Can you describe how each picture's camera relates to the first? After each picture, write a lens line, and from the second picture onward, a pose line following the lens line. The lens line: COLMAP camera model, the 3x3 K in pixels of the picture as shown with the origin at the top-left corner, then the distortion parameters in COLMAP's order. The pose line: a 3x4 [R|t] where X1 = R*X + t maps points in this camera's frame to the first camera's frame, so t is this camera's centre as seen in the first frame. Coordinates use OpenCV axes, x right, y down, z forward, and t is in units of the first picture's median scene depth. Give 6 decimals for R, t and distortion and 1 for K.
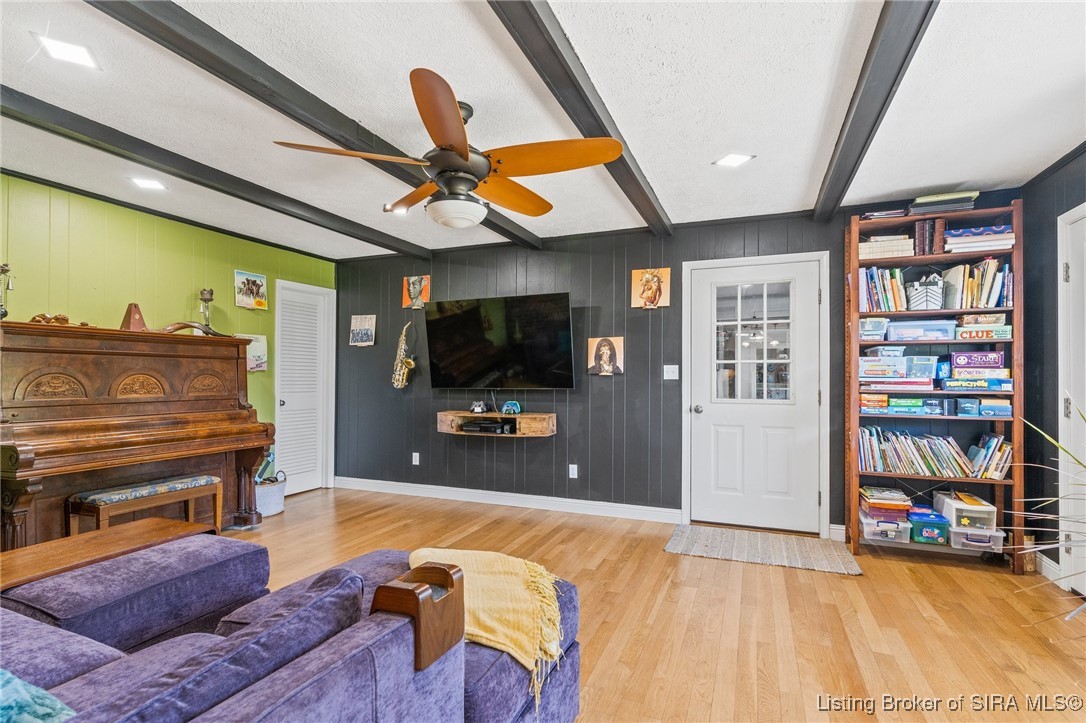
lens RADIAL K [[523.6, 0, 543.3], [0, 523.6, 376.6], [0, 0, 1]] dist [0.001099, 0.000155]
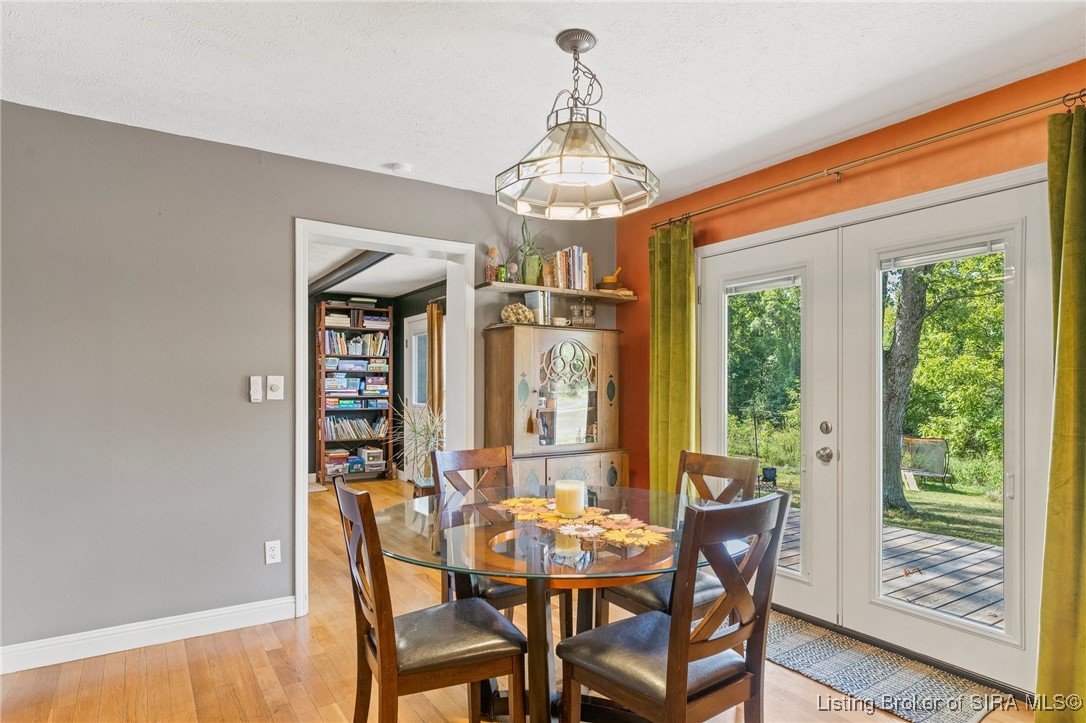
lens RADIAL K [[610.4, 0, 543.6], [0, 610.4, 371.4], [0, 0, 1]] dist [0.003143, 0.001906]
pose [[0.553939, 0.018820, 0.832345, -0.793568], [0.000713, 0.999733, -0.023079, -0.011602], [-0.832557, 0.013378, 0.553778, -0.867394]]
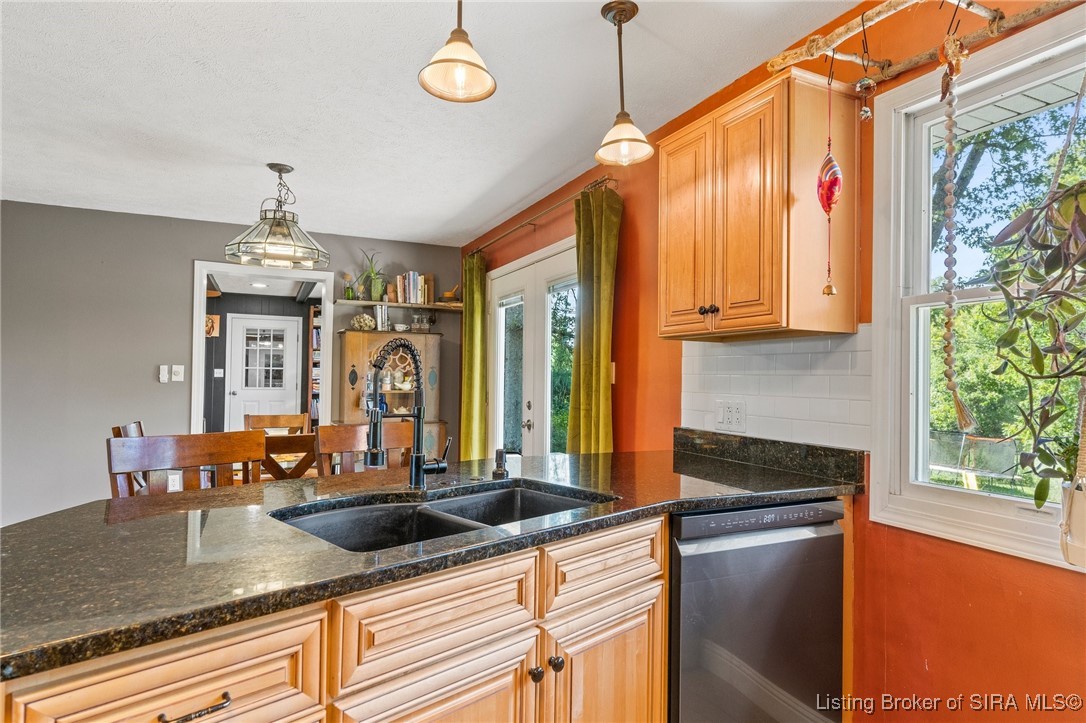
lens RADIAL K [[618.8, 0, 543.0], [0, 618.8, 361.5], [0, 0, 1]] dist [-0.001508, 0.000128]
pose [[0.678982, 0.024685, 0.733739, -0.727293], [-0.010057, 0.999654, -0.024324, -0.009299], [-0.734086, 0.009137, 0.678995, -1.641450]]
